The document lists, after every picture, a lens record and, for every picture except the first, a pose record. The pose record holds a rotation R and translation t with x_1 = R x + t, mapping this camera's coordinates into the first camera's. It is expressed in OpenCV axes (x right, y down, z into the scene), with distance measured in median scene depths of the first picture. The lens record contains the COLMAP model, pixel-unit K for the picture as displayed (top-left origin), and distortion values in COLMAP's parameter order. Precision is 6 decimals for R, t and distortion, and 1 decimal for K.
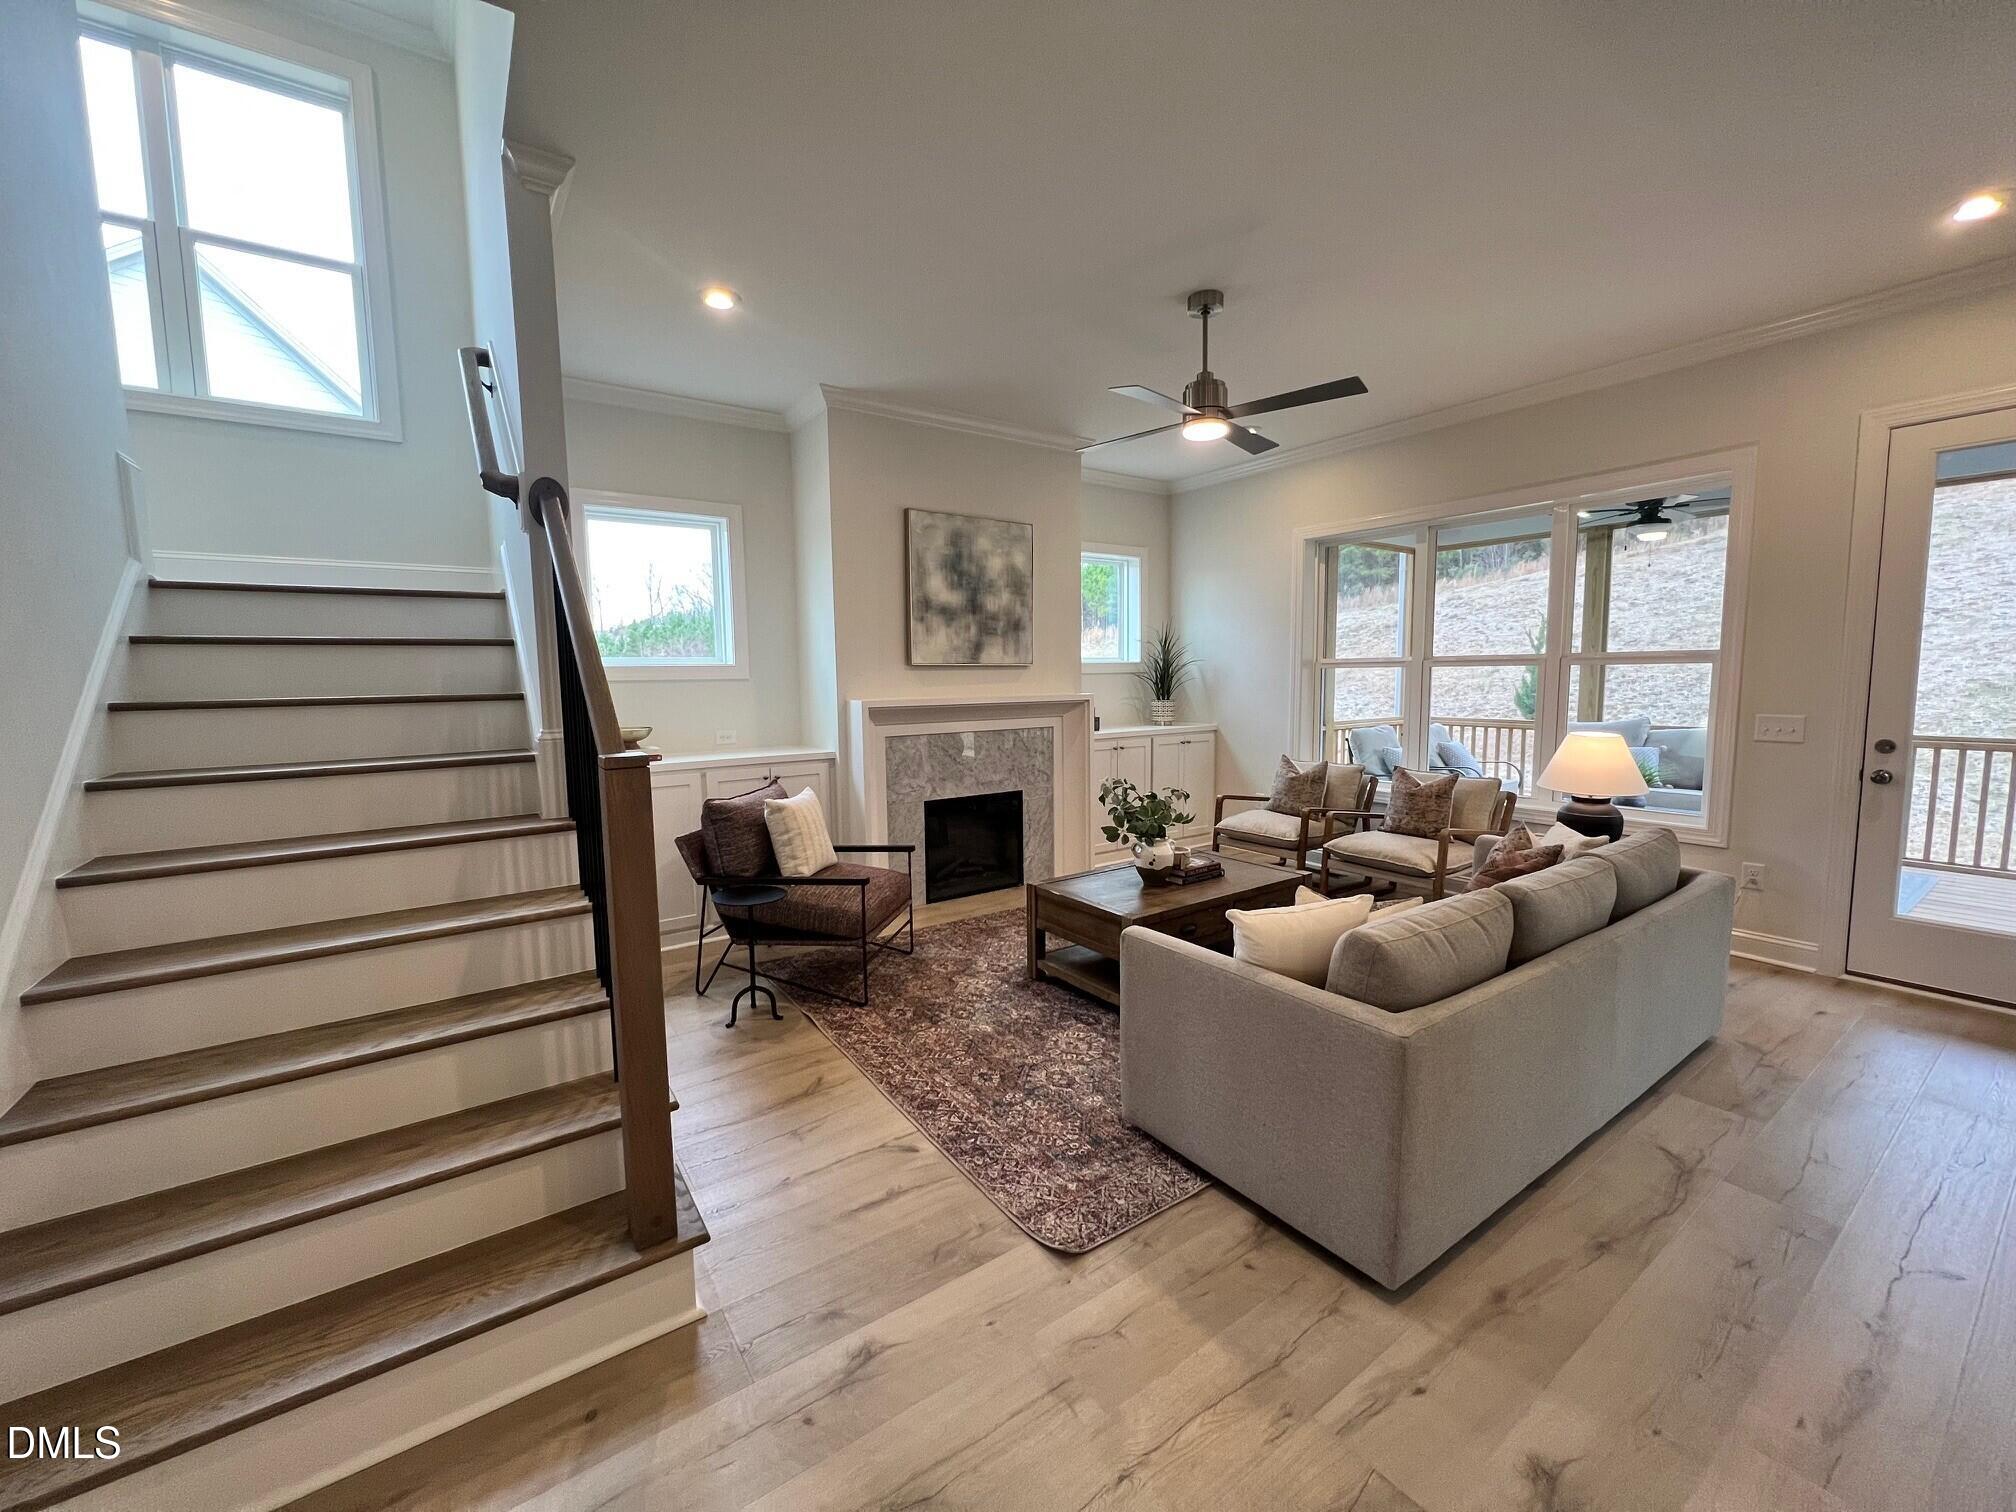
lens RADIAL K [[817.6, 0, 1010.4], [0, 817.6, 757.1], [0, 0, 1]] dist [-0.000979, -0.000350]
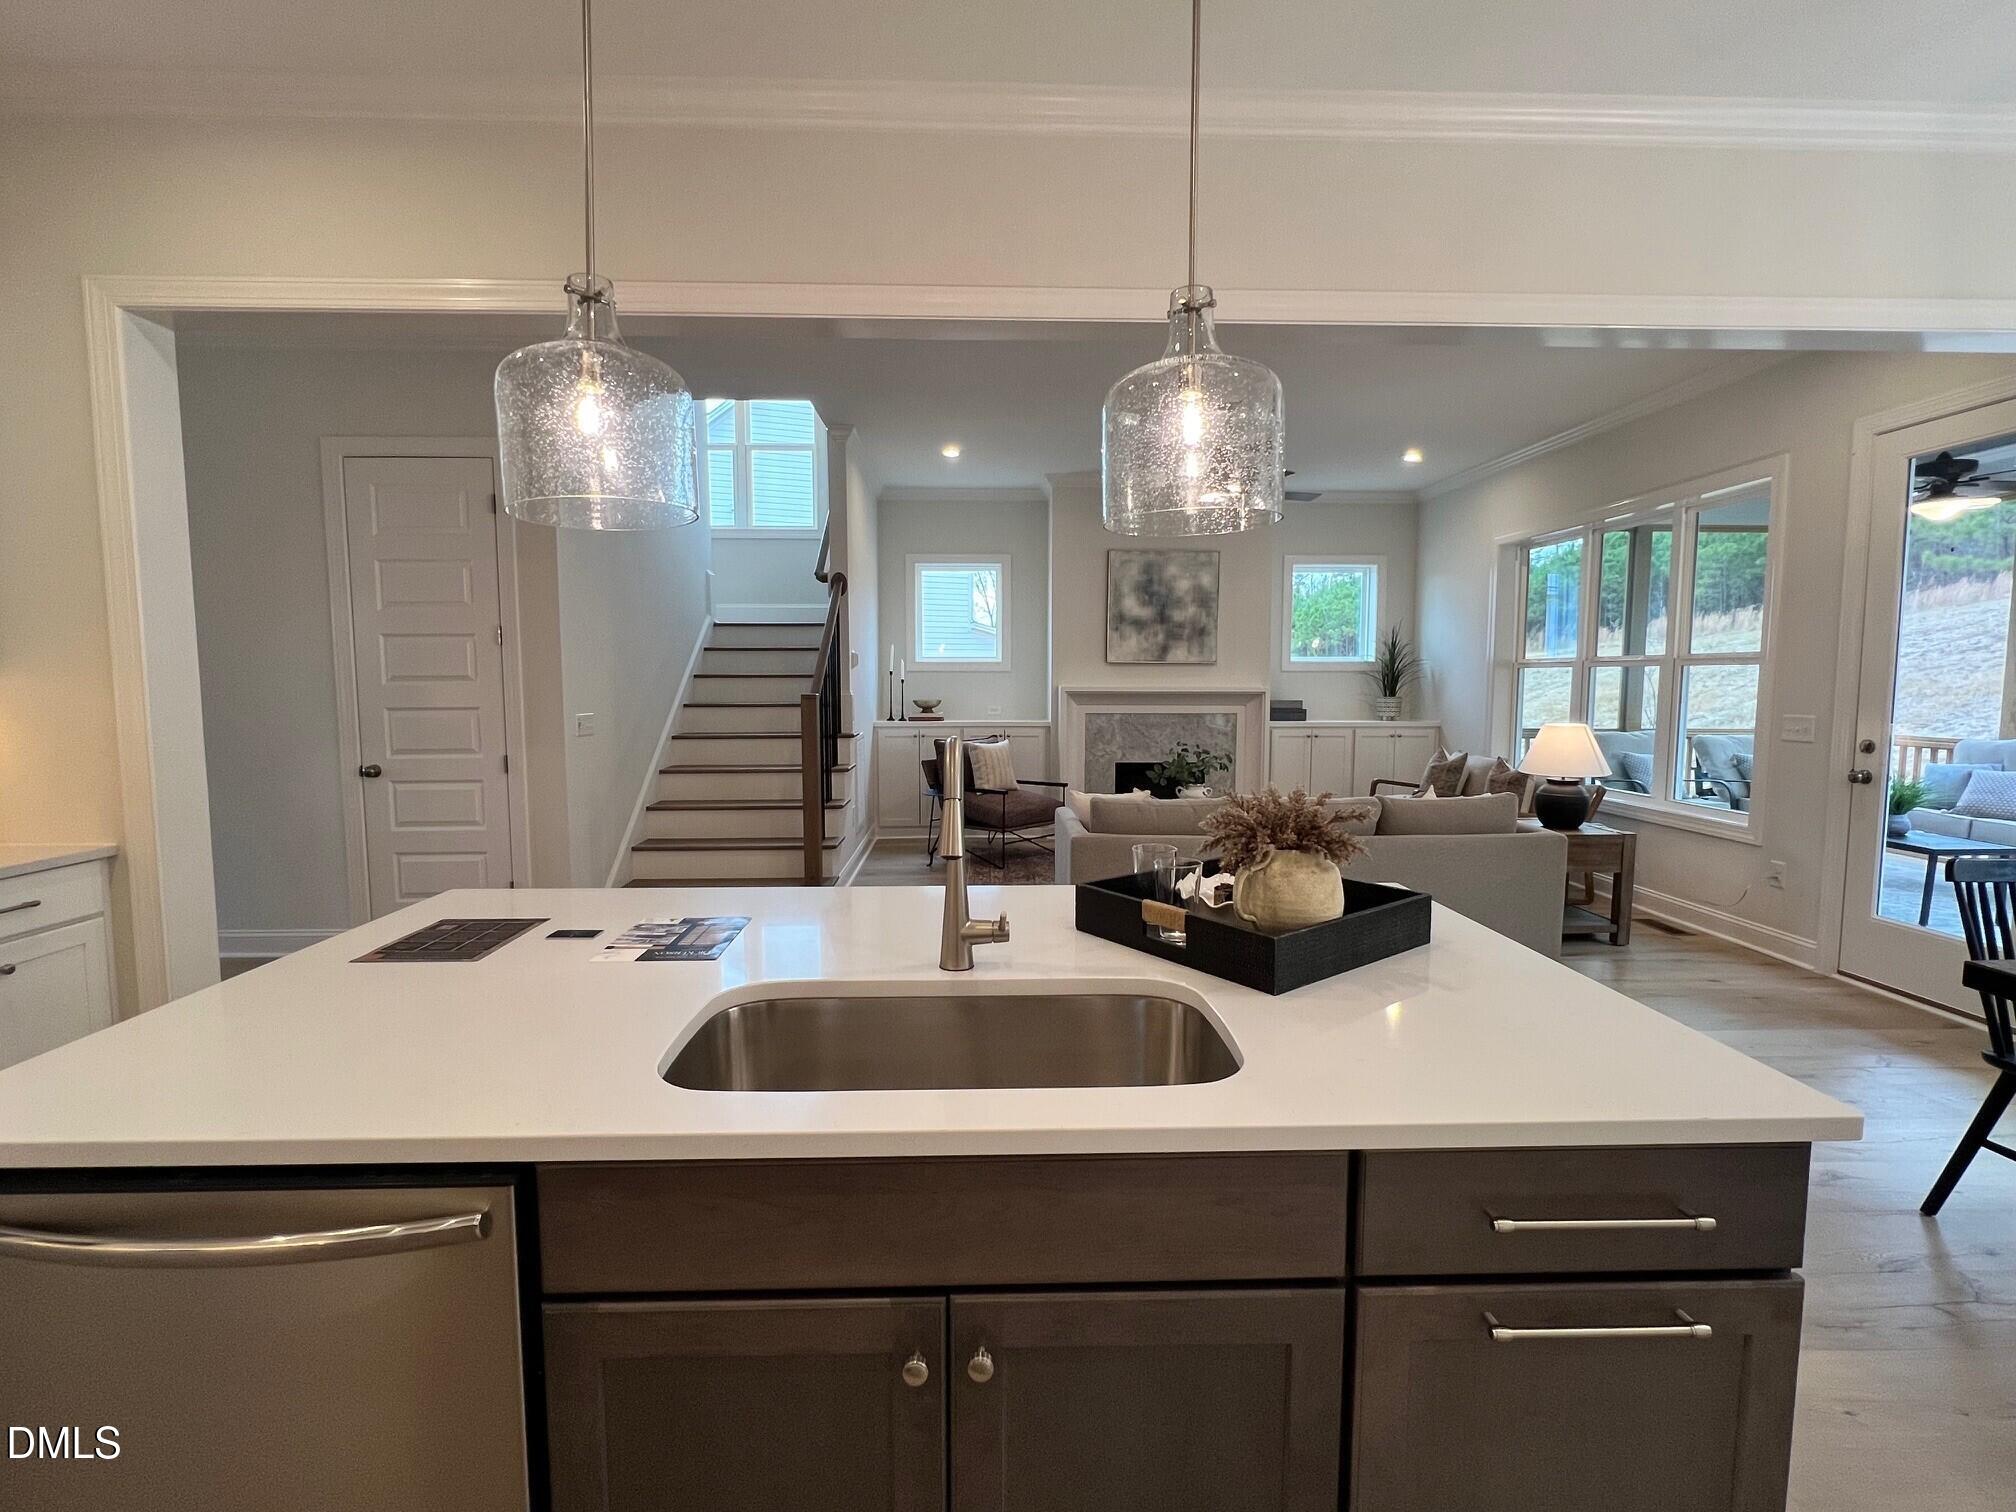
lens RADIAL K [[1015.1, 0, 1018.3], [0, 1015.1, 757.7], [0, 0, 1]] dist [-0.001144, -0.000375]
pose [[0.829655, 0.057685, -0.555289, 0.714233], [-0.069114, 0.997609, 0.000370, 0.057979], [0.553982, 0.038072, 0.831658, -0.500951]]
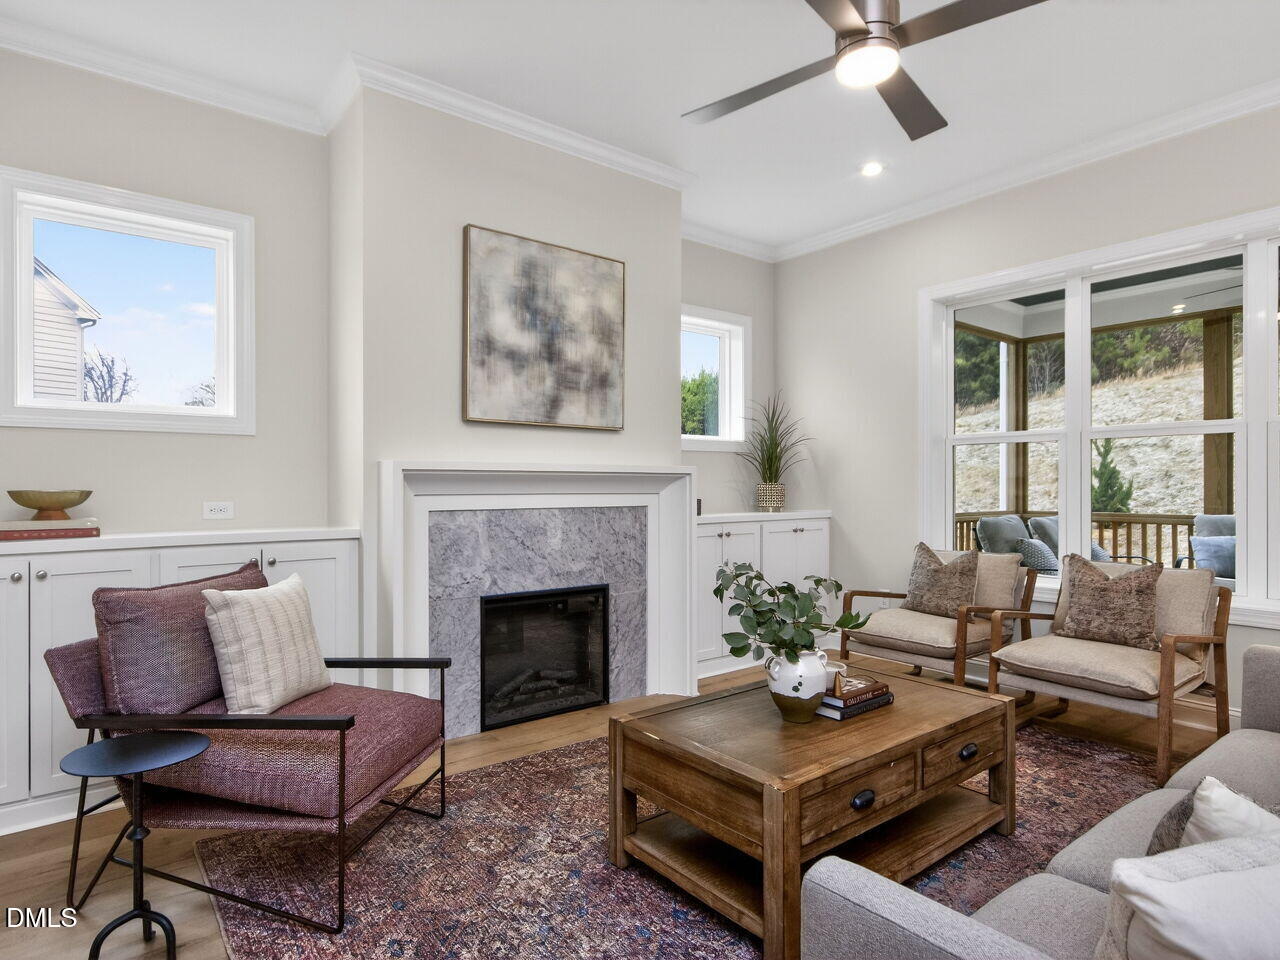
lens RADIAL K [[722.7, 0, 643.7], [0, 722.7, 489.4], [0, 0, 1]] dist [0.004584, 0.002041]
pose [[0.998592, 0.011005, 0.051896, 0.012170], [-0.005808, 0.995046, -0.099247, 0.021073], [-0.052731, 0.098806, 0.993709, 0.311238]]
